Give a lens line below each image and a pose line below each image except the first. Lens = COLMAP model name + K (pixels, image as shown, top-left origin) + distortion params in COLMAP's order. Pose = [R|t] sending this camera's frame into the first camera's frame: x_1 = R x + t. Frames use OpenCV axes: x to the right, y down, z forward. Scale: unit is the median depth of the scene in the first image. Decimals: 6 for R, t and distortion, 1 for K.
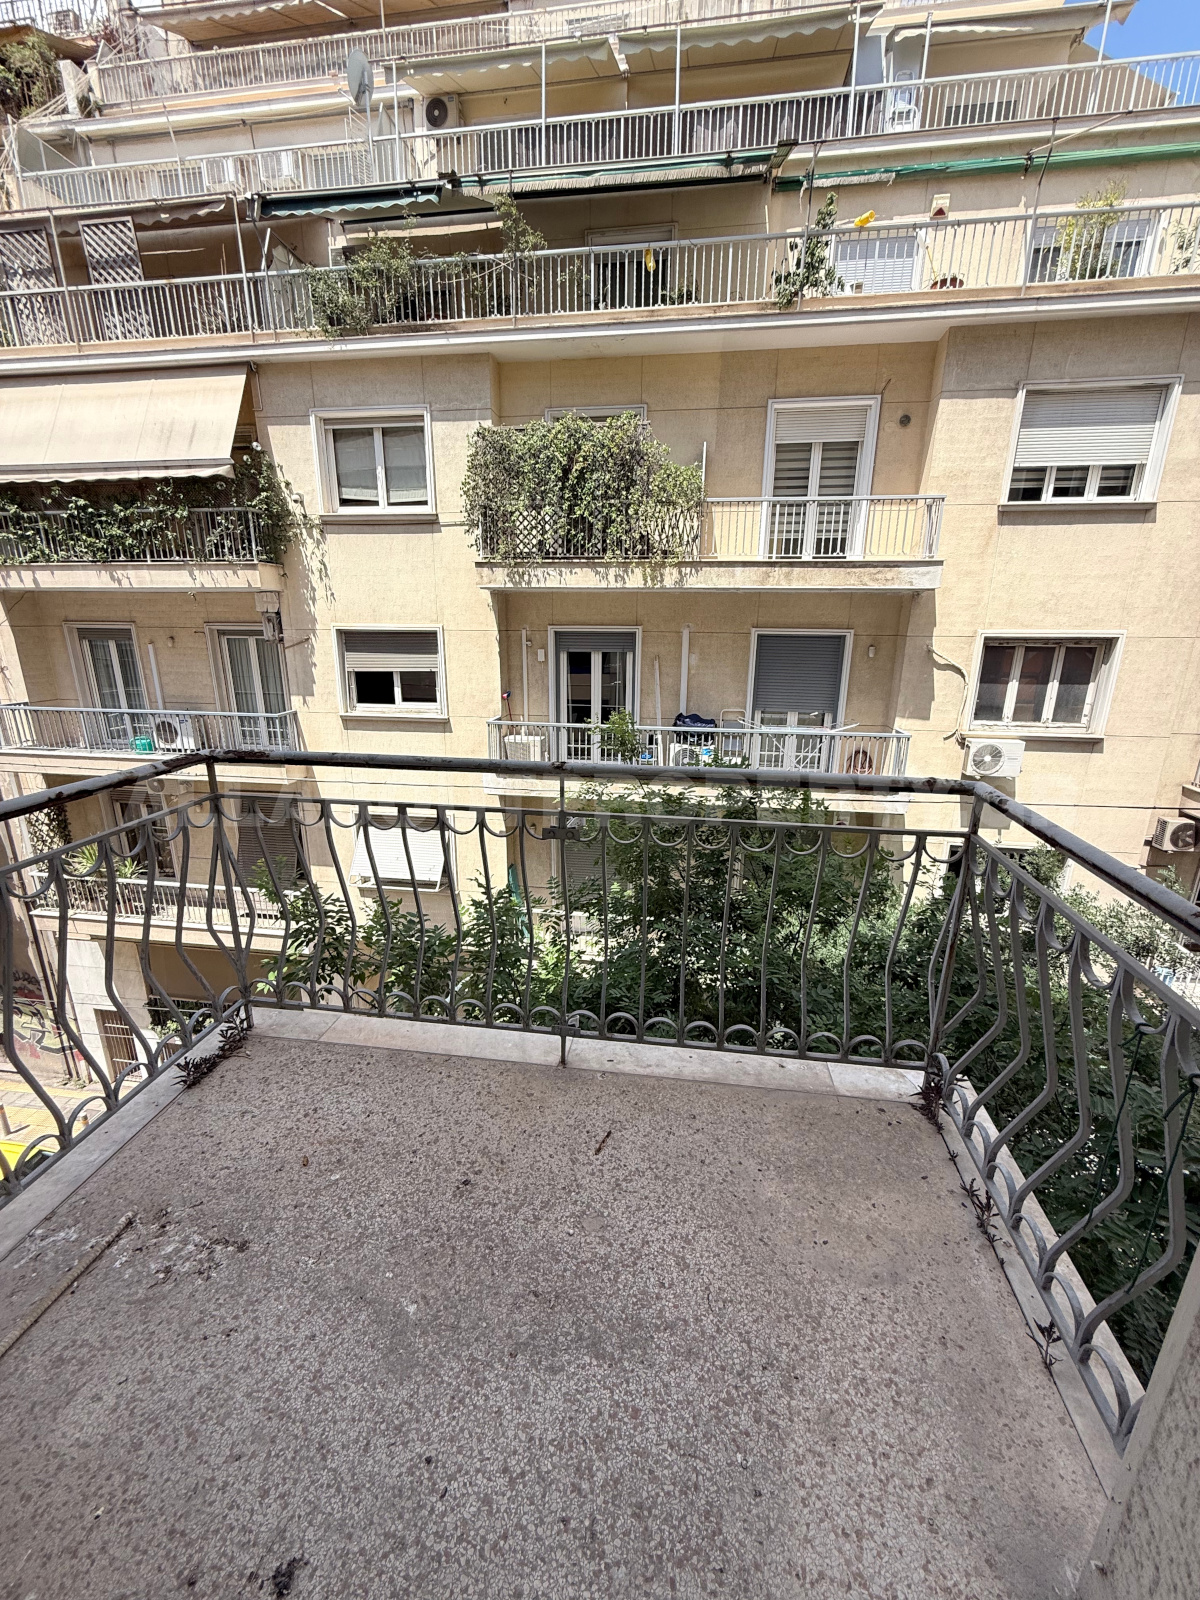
lens RADIAL K [[632.3, 0, 599.6], [0, 632.3, 797.8], [0, 0, 1]] dist [-0.000694, -0.000145]
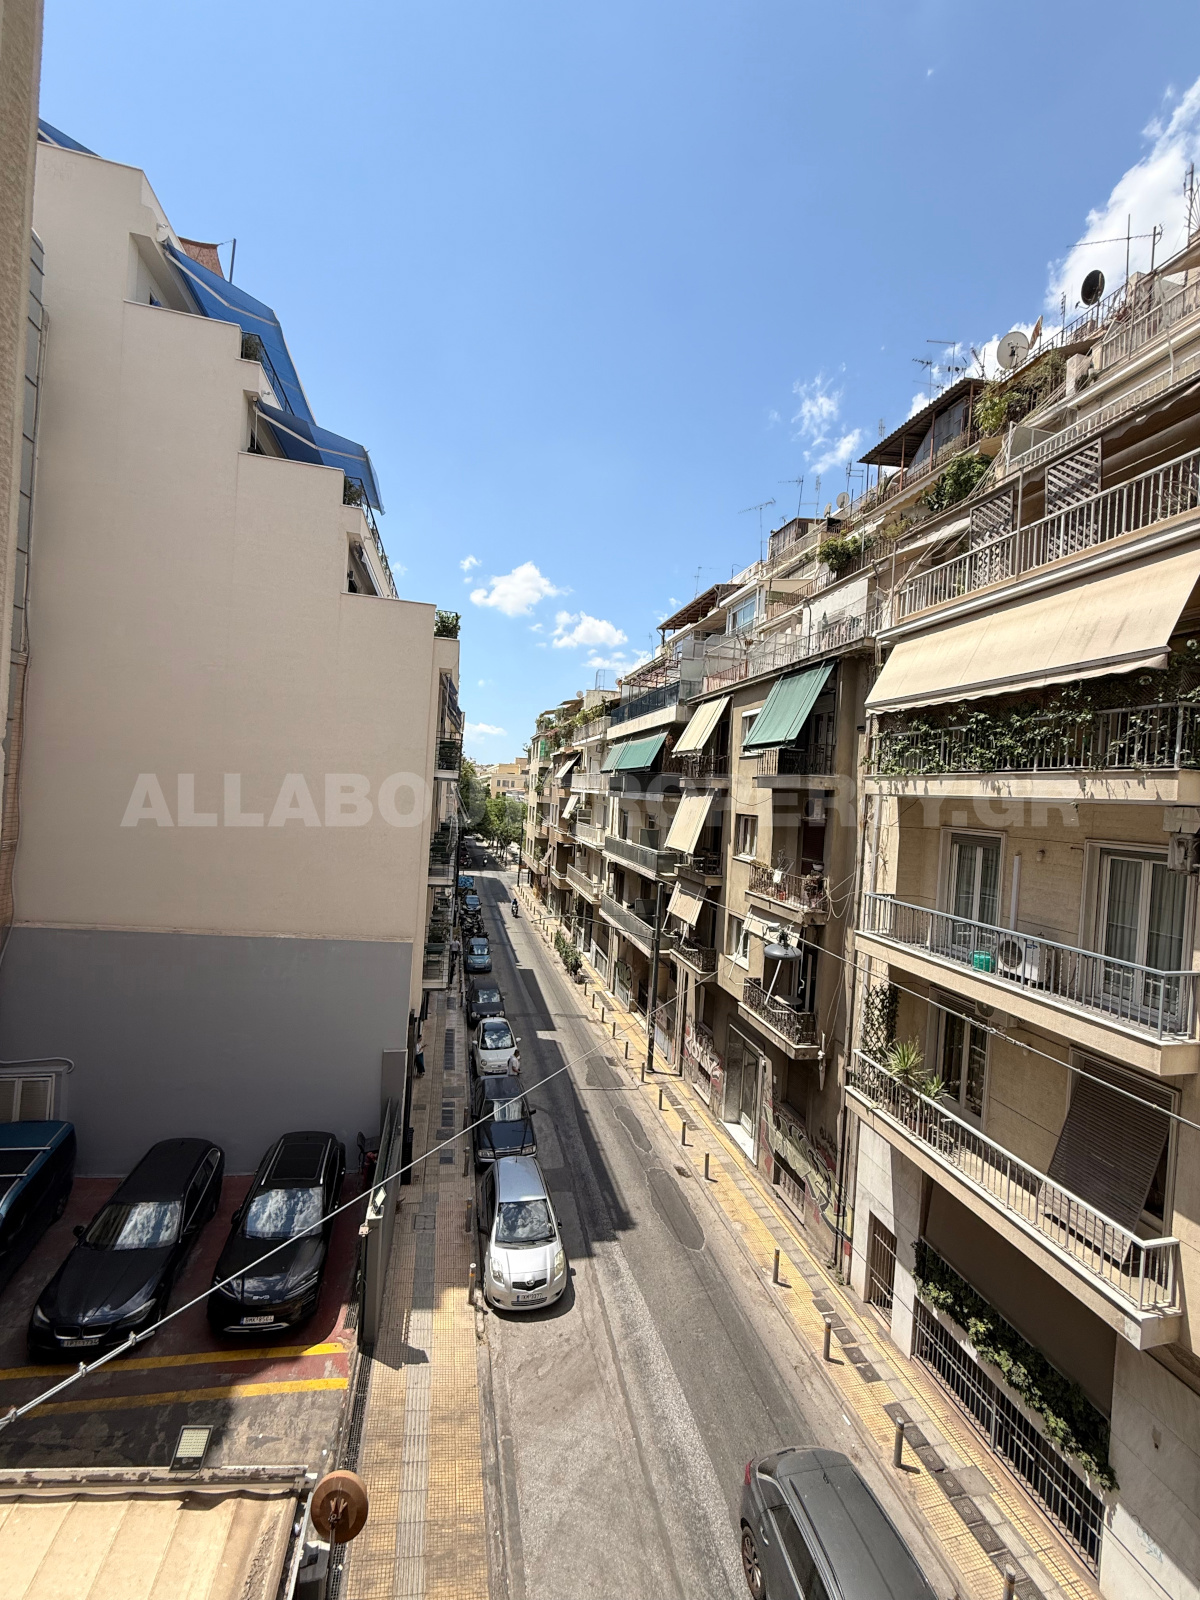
lens RADIAL K [[632.3, 0, 604.2], [0, 632.3, 796.5], [0, 0, 1]] dist [-0.000694, -0.000145]
pose [[0.355140, 0.020678, -0.934584, -0.087278], [-0.309992, 0.945791, -0.096870, -0.061308], [0.881918, 0.324116, 0.342299, 0.162402]]
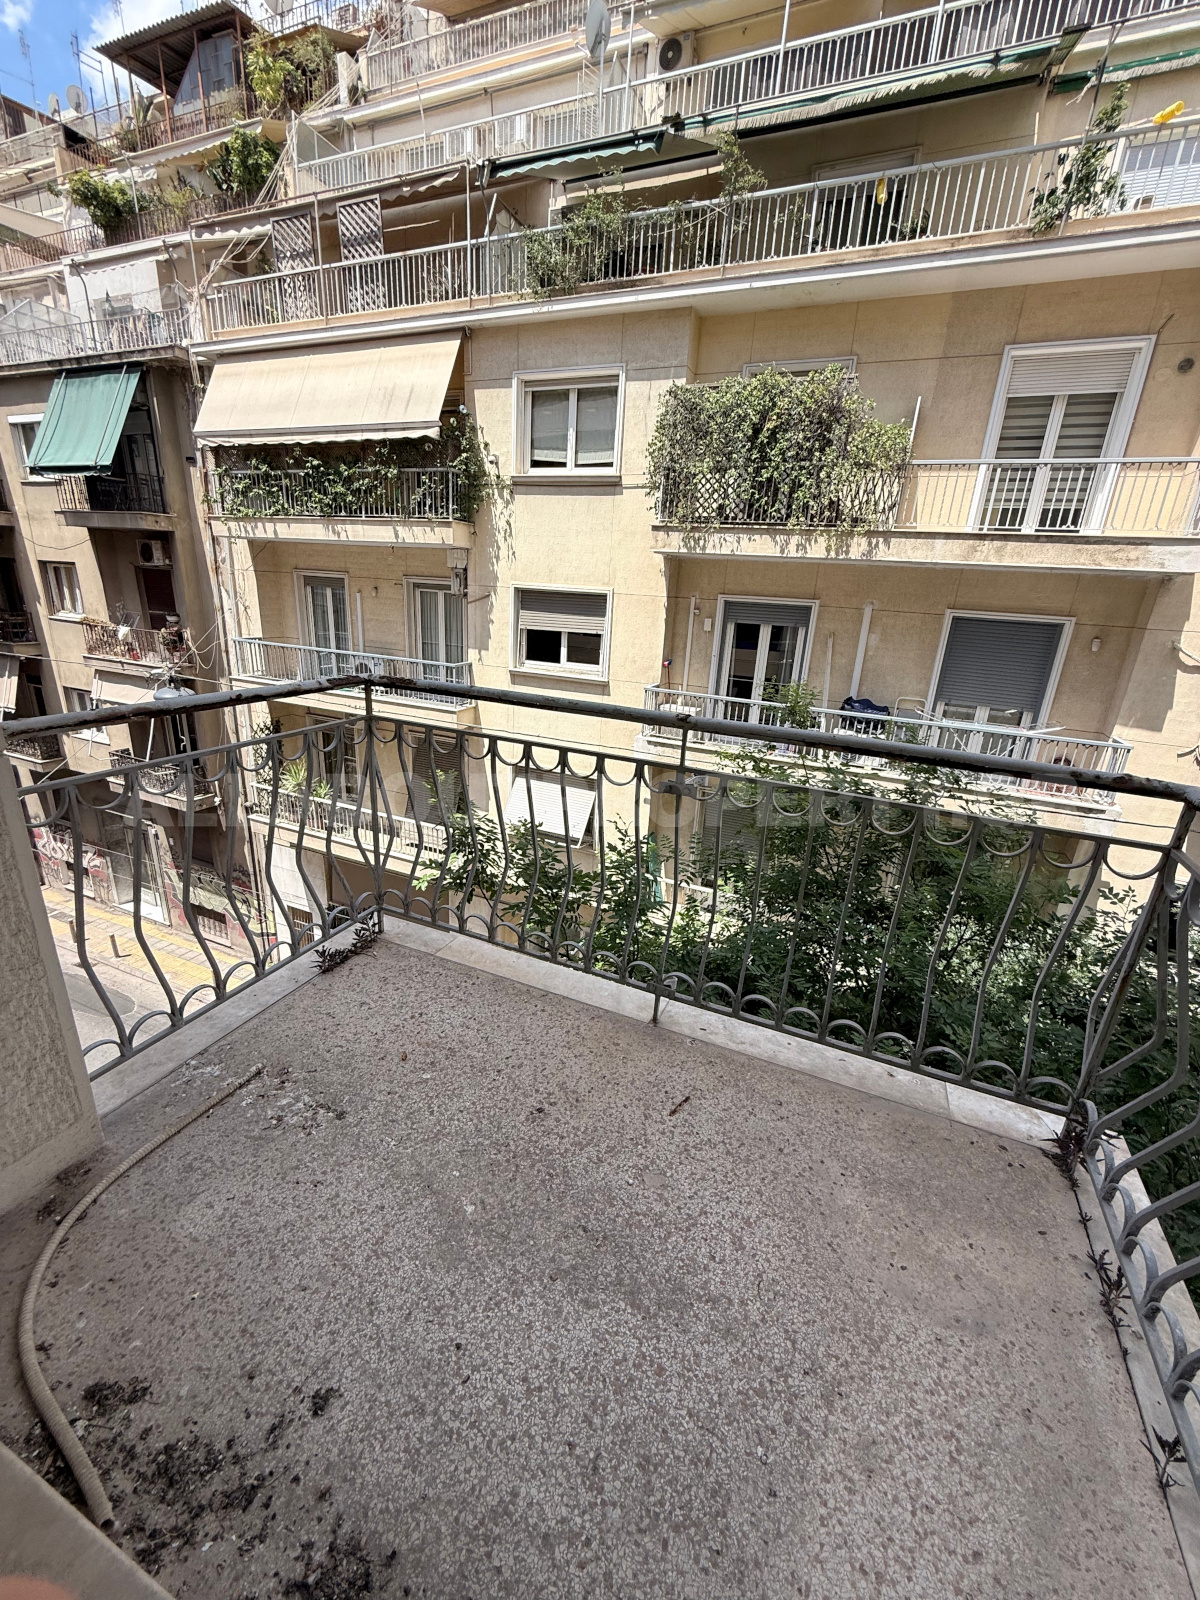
lens RADIAL K [[632.3, 0, 601.6], [0, 632.3, 798.1], [0, 0, 1]] dist [-0.000694, -0.000145]
pose [[0.964733, 0.126416, -0.230887, 0.010390], [-0.116754, 0.991631, 0.055097, 0.006215], [0.235920, -0.026197, 0.971419, 0.006242]]
